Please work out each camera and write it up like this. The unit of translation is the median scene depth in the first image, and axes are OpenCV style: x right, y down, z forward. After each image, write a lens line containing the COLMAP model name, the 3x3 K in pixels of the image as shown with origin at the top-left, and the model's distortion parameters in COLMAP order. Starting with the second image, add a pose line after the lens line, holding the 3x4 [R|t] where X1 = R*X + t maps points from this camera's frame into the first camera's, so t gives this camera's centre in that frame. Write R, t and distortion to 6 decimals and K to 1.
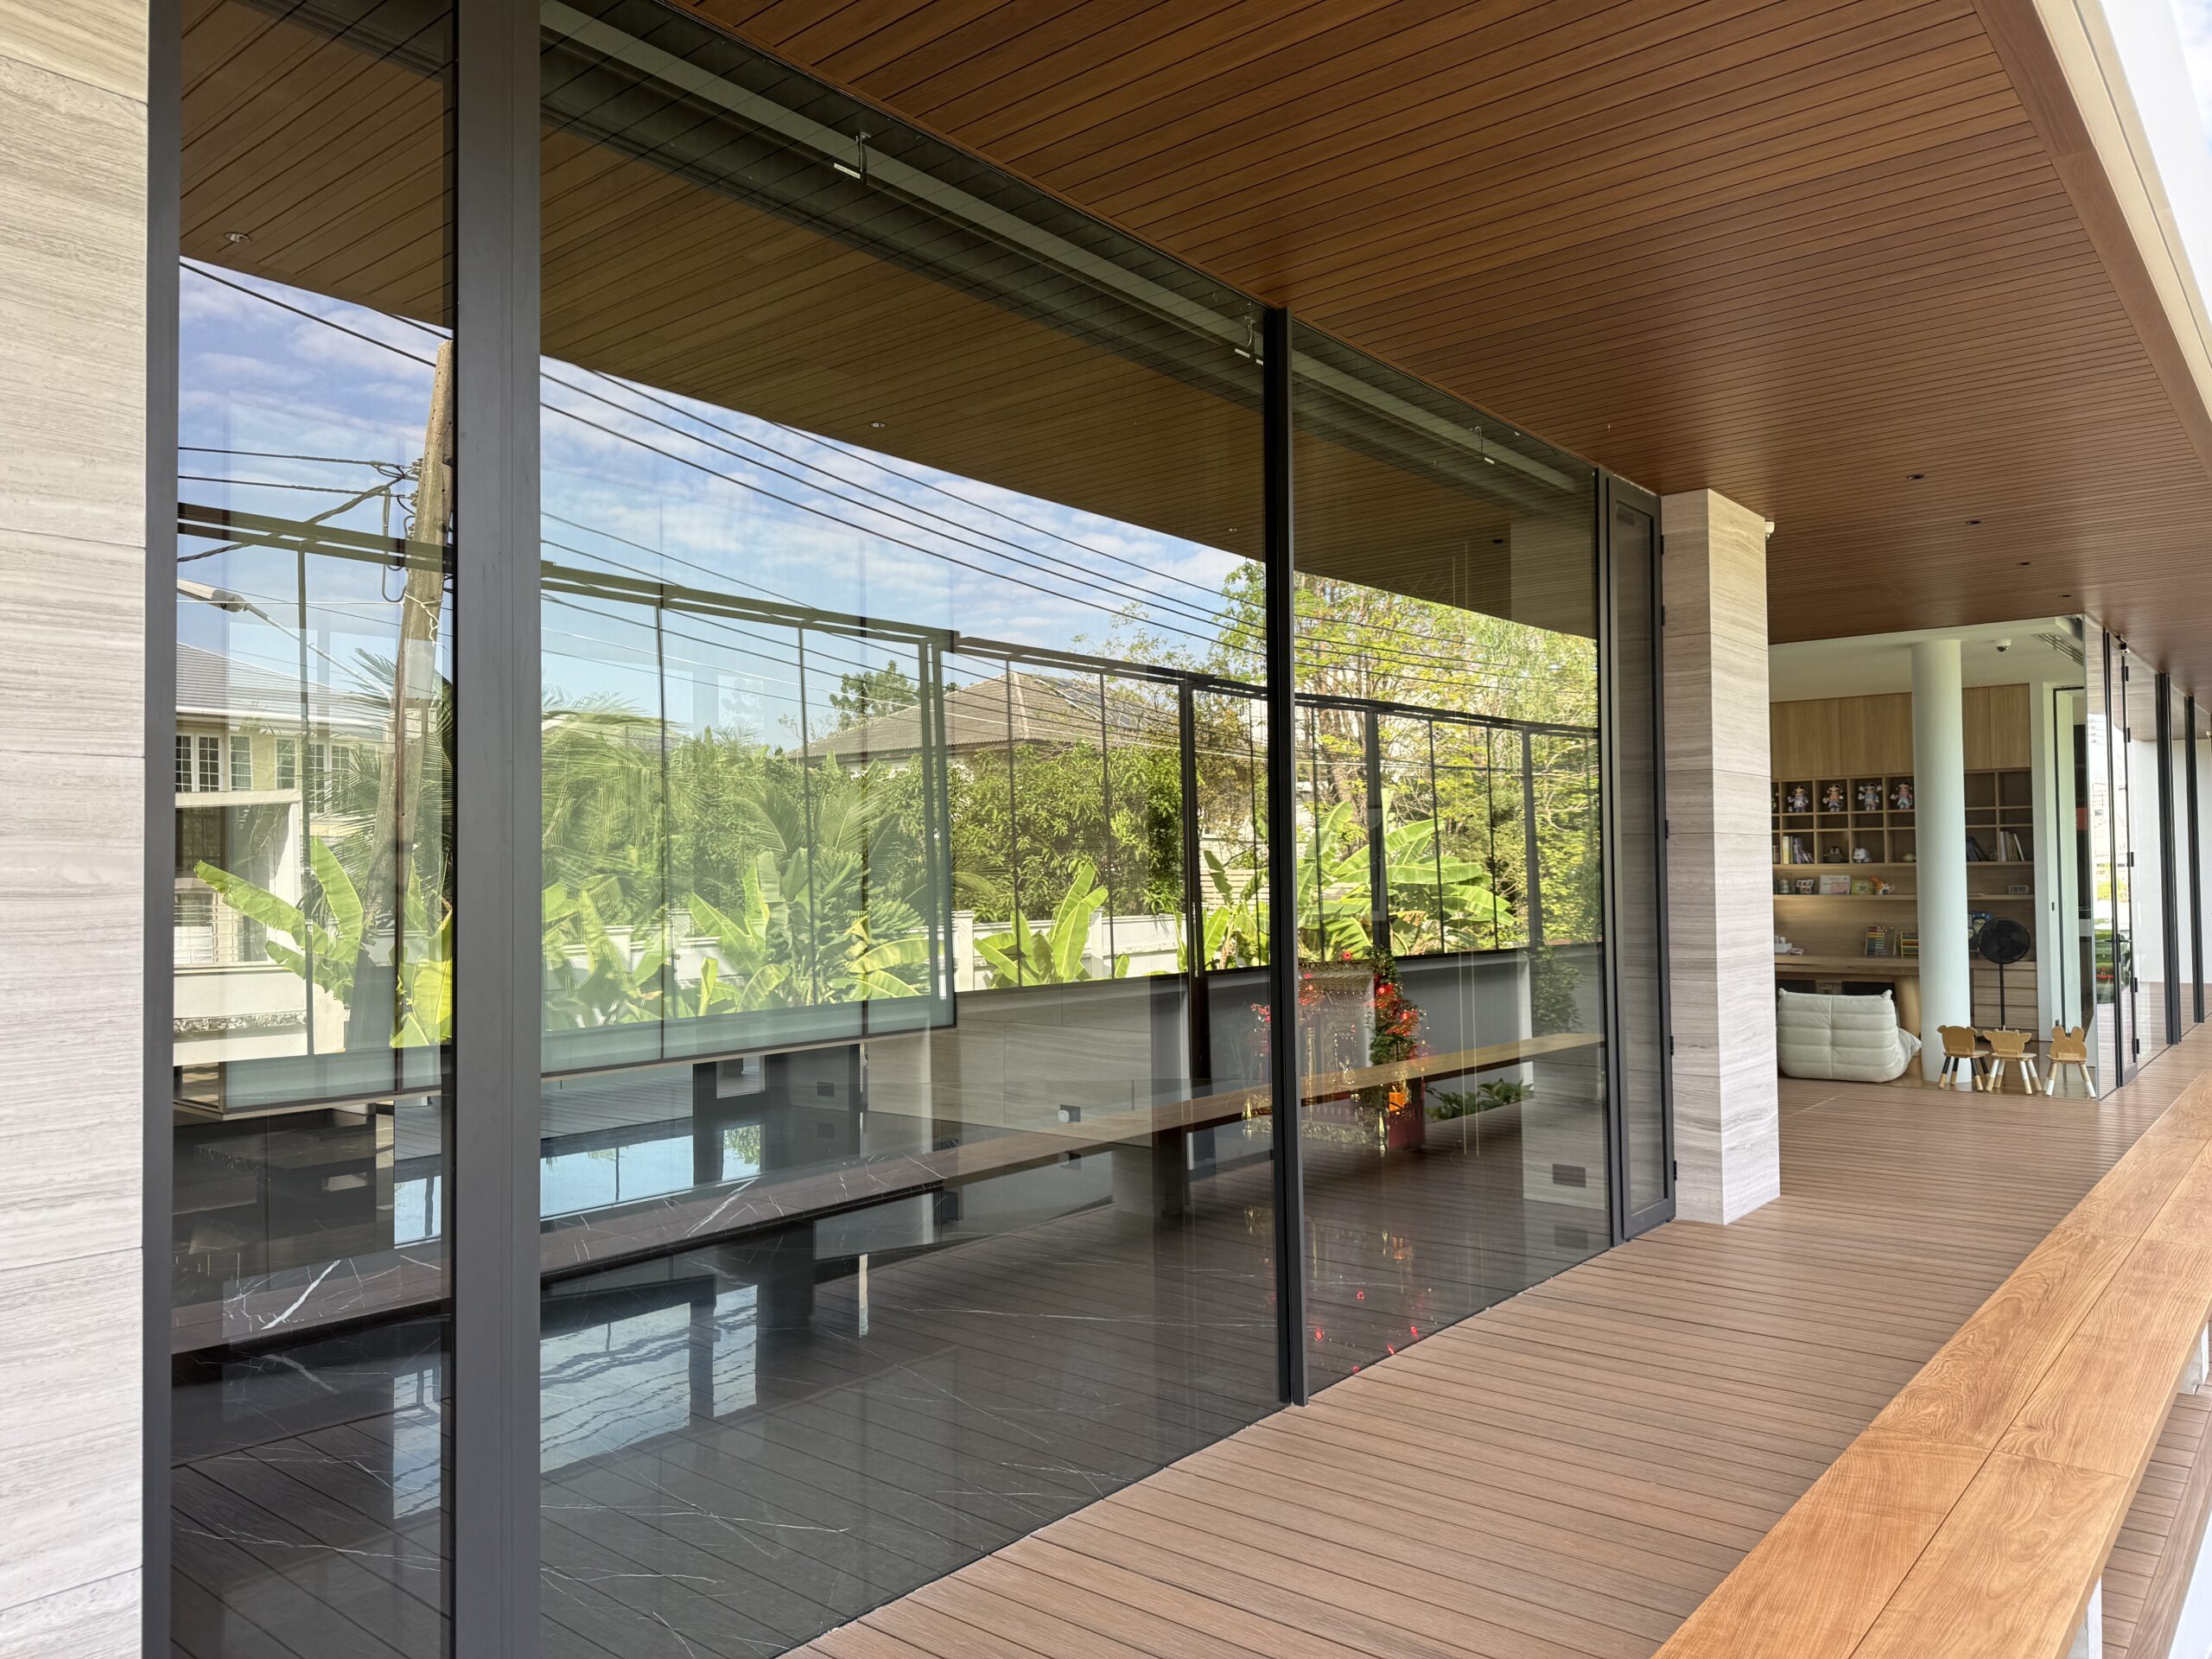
lens RADIAL K [[1555.5, 0, 1127.4], [0, 1555.5, 820.4], [0, 0, 1]] dist [0.063533, -0.080311]
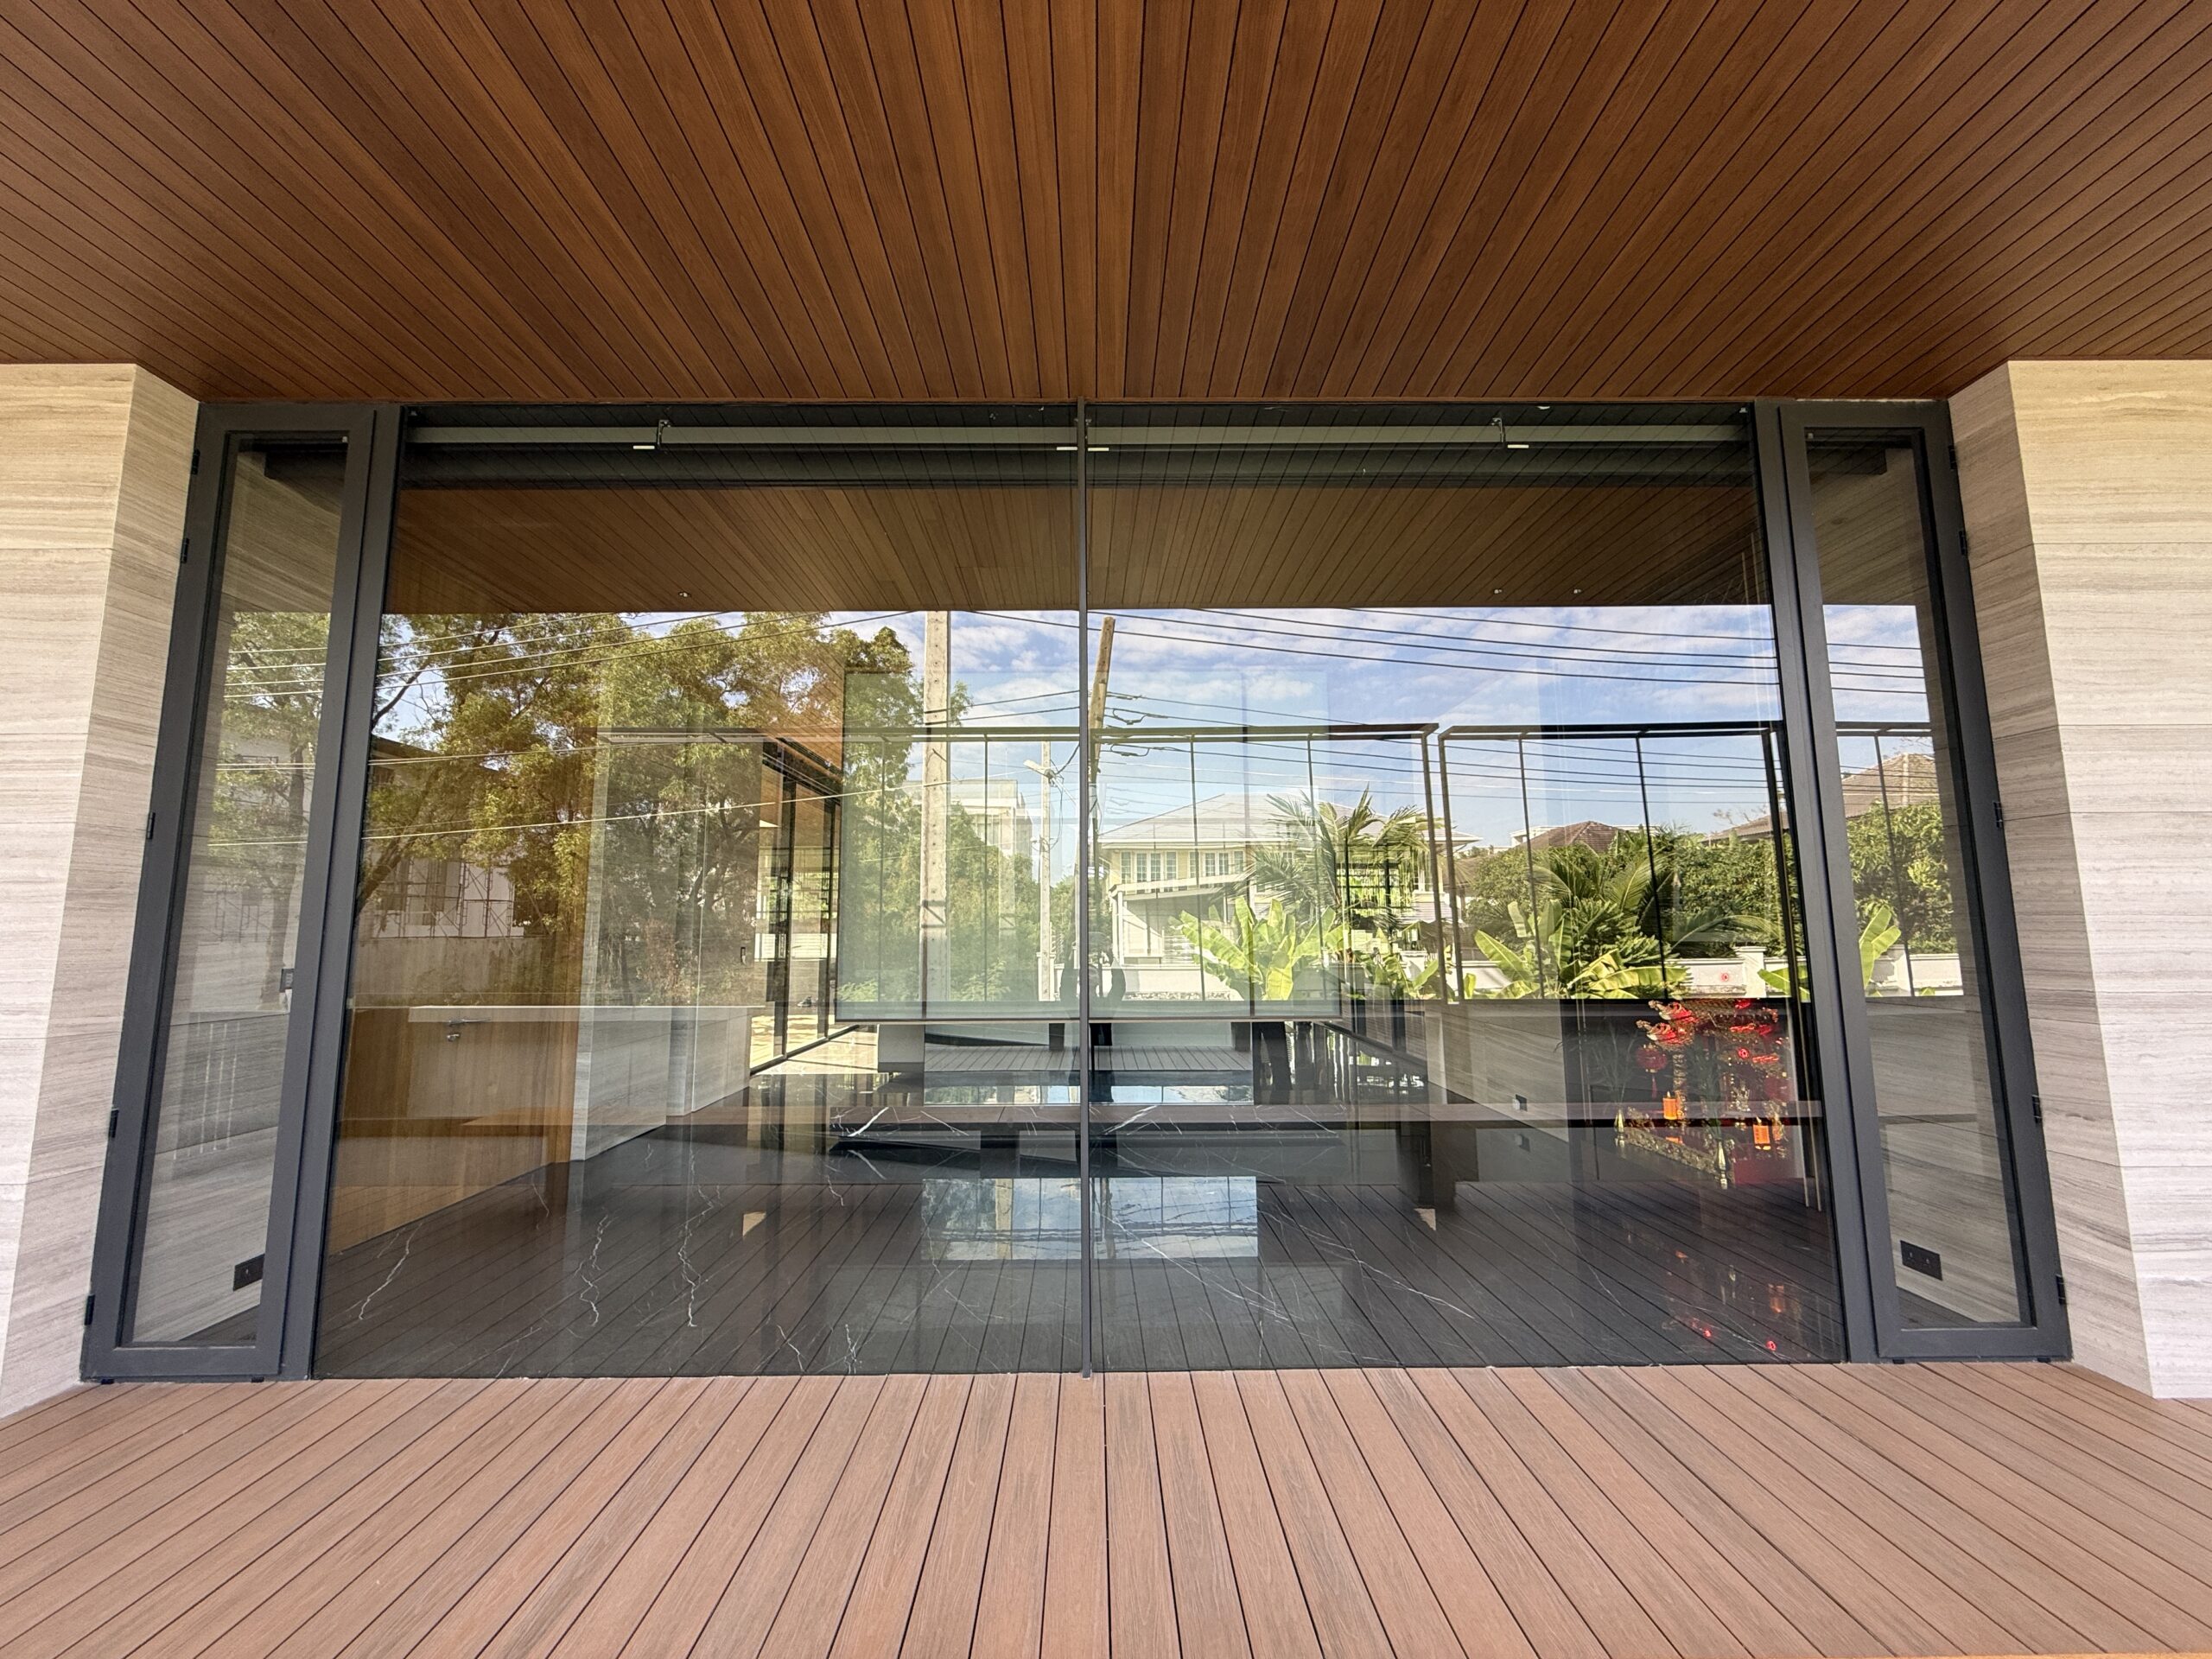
lens RADIAL K [[887.8, 0, 1103.1], [0, 887.8, 824.6], [0, 0, 1]] dist [-0.002591, 0.001092]
pose [[0.636557, -0.091336, -0.765802, 0.402161], [0.028398, 0.995065, -0.095075, 0.038968], [0.770707, 0.038773, 0.636009, 0.404278]]
